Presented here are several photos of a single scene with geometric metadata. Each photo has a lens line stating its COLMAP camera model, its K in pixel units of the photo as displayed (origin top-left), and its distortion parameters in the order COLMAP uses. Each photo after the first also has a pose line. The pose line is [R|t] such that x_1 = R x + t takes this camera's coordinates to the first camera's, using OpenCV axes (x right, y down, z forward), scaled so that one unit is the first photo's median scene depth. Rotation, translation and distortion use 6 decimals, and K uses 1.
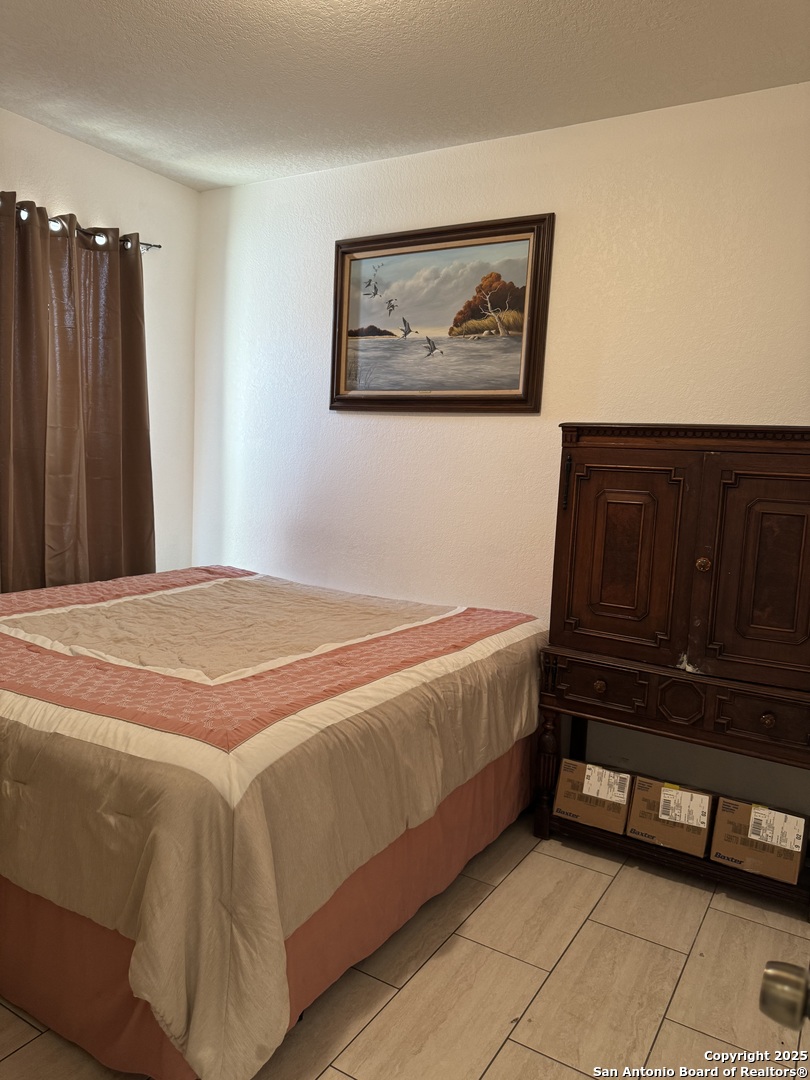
lens RADIAL K [[757.9, 0, 405.6], [0, 757.9, 542.1], [0, 0, 1]] dist [0.085042, -0.119638]
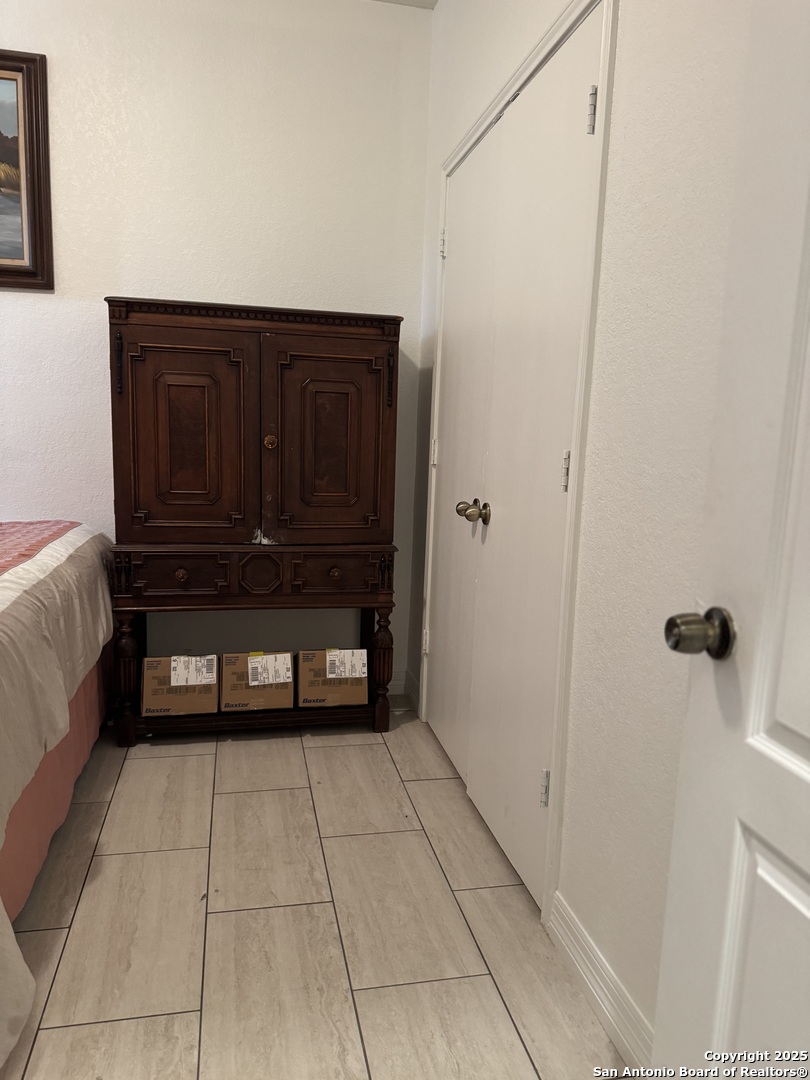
lens RADIAL K [[757.9, 0, 401.0], [0, 757.9, 537.6], [0, 0, 1]] dist [0.085042, -0.119638]
pose [[0.736352, -0.129262, 0.664136, -0.192719], [0.075400, 0.991144, 0.109309, 0.057700], [-0.672384, -0.030414, 0.739577, 0.086850]]
